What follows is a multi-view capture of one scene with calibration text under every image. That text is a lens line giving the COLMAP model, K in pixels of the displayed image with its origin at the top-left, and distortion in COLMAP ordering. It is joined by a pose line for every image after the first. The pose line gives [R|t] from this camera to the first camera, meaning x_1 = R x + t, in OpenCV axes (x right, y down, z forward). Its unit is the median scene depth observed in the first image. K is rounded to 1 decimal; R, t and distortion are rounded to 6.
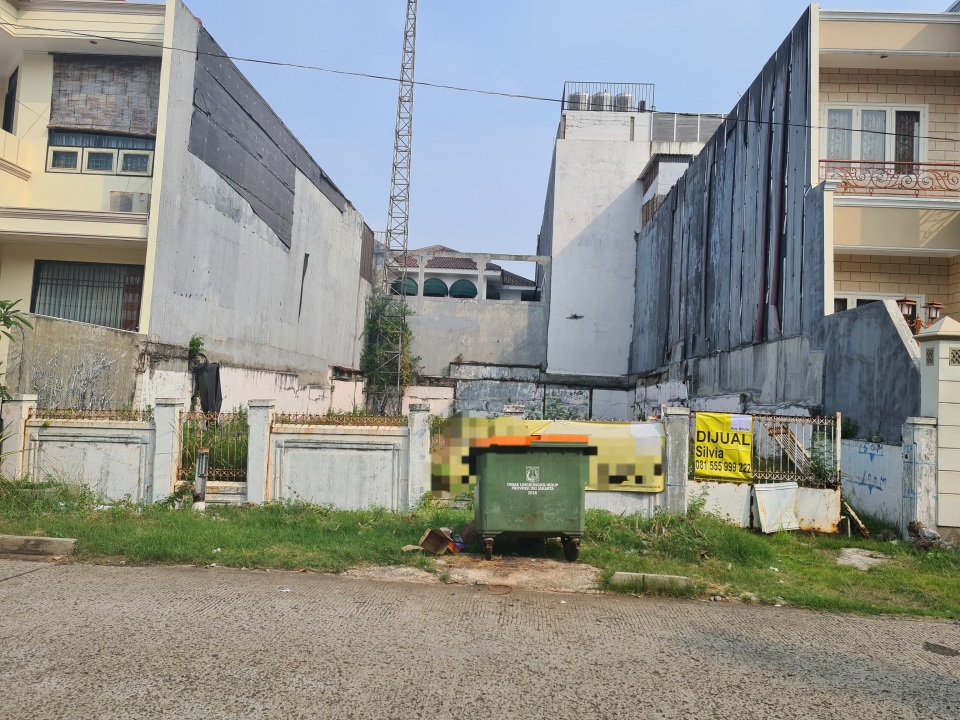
lens RADIAL K [[735.5, 0, 484.0], [0, 735.5, 361.1], [0, 0, 1]] dist [0.054426, -0.020006]
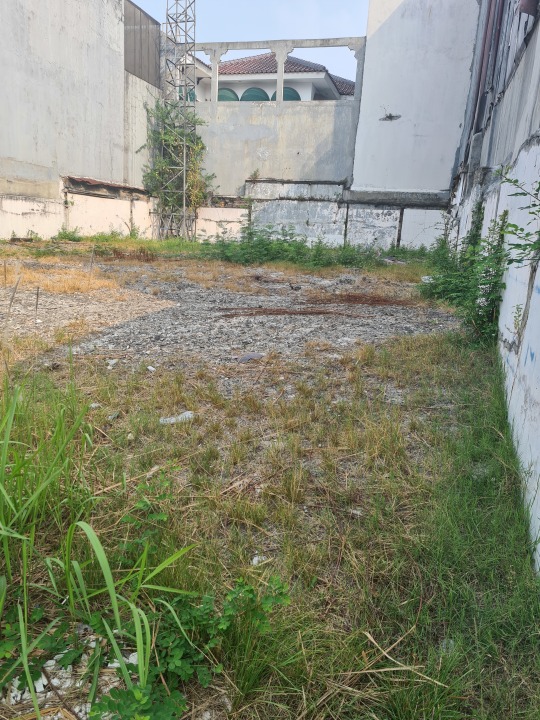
lens RADIAL K [[551.6, 0, 270.8], [0, 551.6, 361.0], [0, 0, 1]] dist [0.054426, -0.020006]
pose [[0.967415, 0.058456, -0.246354, 0.166025], [0.009436, 0.963985, 0.265791, 0.035608], [0.253019, -0.259455, 0.932022, 0.318675]]
